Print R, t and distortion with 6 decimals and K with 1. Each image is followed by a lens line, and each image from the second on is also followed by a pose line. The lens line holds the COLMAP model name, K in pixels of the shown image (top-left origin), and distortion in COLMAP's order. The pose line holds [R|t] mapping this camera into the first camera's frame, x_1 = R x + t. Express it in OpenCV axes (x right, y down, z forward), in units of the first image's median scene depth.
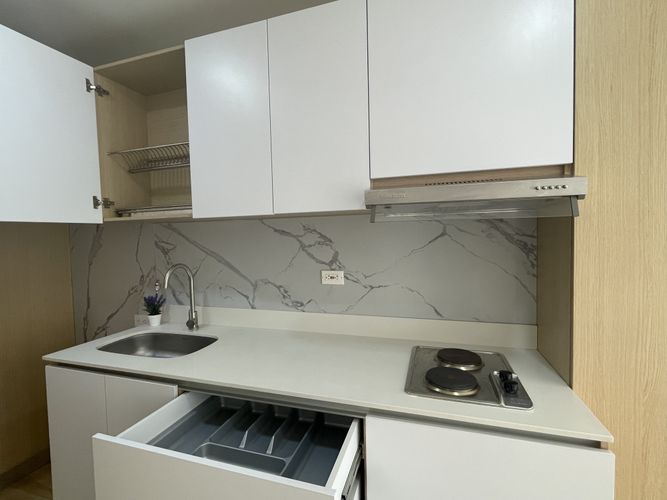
lens RADIAL K [[318.7, 0, 332.7], [0, 318.7, 248.3], [0, 0, 1]] dist [-0.004246, 0.000142]
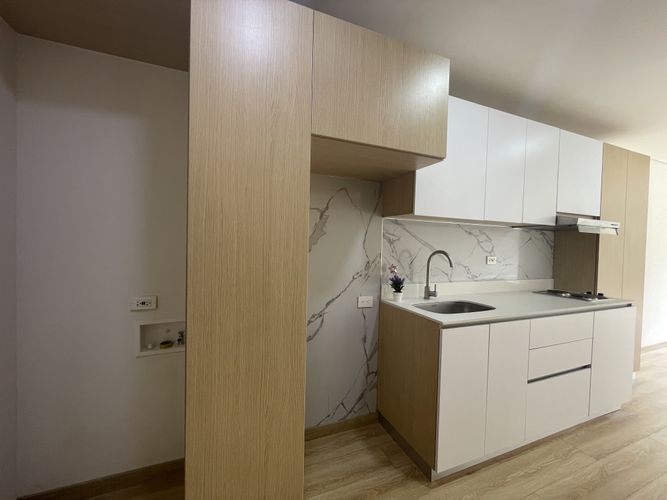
lens RADIAL K [[272.1, 0, 331.9], [0, 272.1, 249.5], [0, 0, 1]] dist [-0.001248, -0.000139]
pose [[0.766882, 0.031391, 0.641020, -1.589004], [-0.016737, 0.999442, -0.028920, 0.086430], [-0.641570, 0.011450, 0.766979, 0.392000]]
